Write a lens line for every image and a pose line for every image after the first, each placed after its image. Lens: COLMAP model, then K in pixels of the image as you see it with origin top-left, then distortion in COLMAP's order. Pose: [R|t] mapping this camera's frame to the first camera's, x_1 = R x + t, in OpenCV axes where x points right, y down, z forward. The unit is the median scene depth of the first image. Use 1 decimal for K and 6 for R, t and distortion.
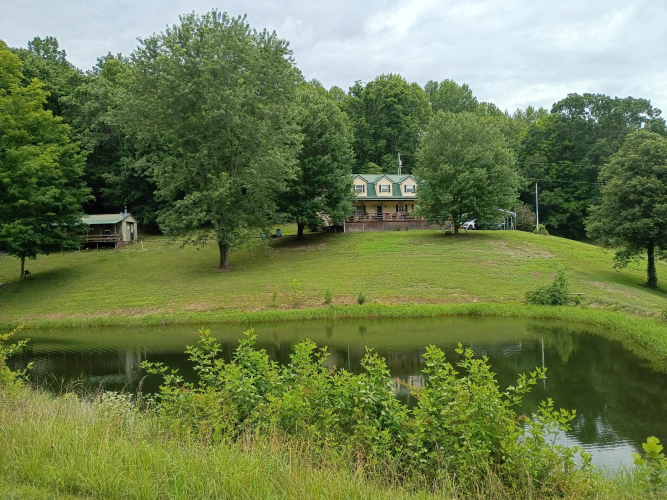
lens RADIAL K [[579.0, 0, 333.5], [0, 579.0, 250.0], [0, 0, 1]] dist [0.003123, -0.202771]
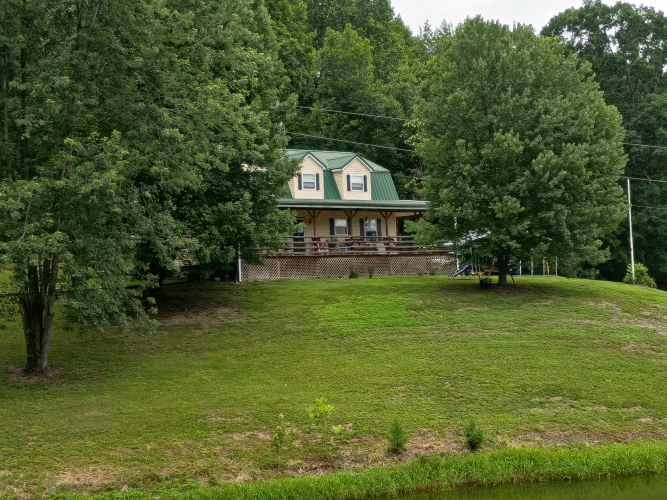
lens RADIAL K [[1270.6, 0, 333.5], [0, 1270.6, 250.0], [0, 0, 1]] dist [-0.014059, -0.103734]
pose [[0.941870, 0.010153, 0.335825, -0.235899], [0.007263, 0.998694, -0.050563, -0.005126], [-0.335900, 0.050063, 0.940566, 0.091077]]
